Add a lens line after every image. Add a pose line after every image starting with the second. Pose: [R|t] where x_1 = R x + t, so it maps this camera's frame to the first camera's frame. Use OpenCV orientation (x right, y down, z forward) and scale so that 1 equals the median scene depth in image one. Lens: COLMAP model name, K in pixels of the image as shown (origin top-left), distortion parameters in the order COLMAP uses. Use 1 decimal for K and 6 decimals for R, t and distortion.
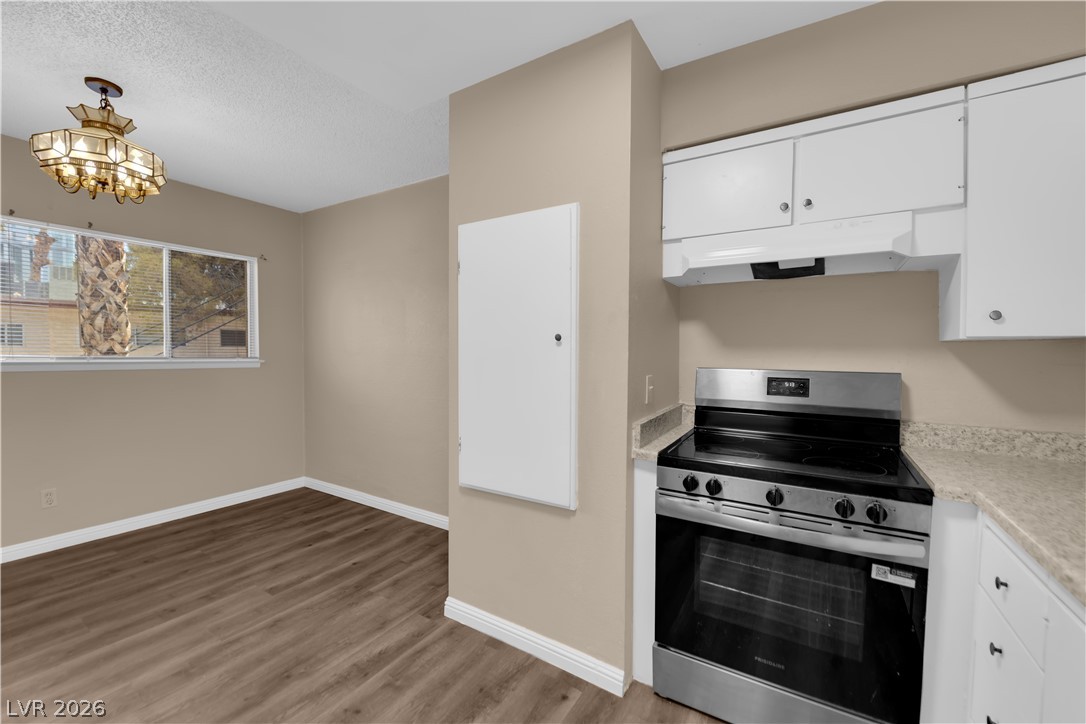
lens RADIAL K [[436.8, 0, 541.1], [0, 436.8, 361.5], [0, 0, 1]] dist [-0.013345, -0.002106]
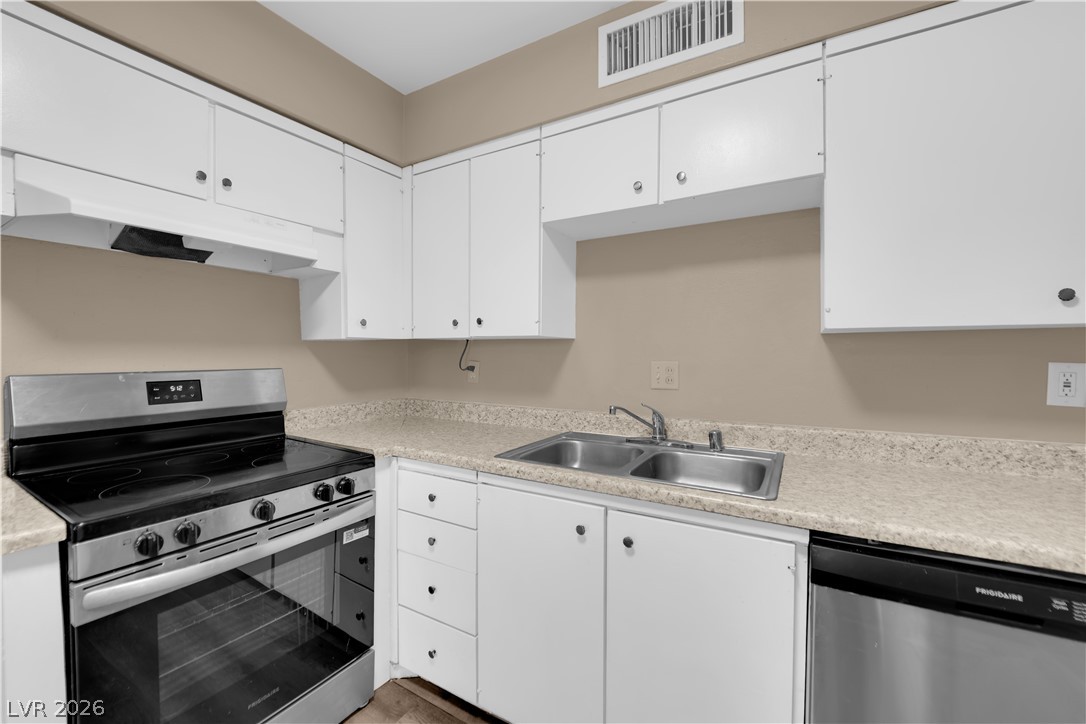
lens RADIAL K [[436.8, 0, 543.5], [0, 436.8, 361.9], [0, 0, 1]] dist [-0.013345, -0.002106]
pose [[-0.026347, -0.029964, 0.999204, -0.263971], [0.021911, 0.999293, 0.030545, -0.007041], [-0.999413, 0.022698, -0.025672, 0.325184]]
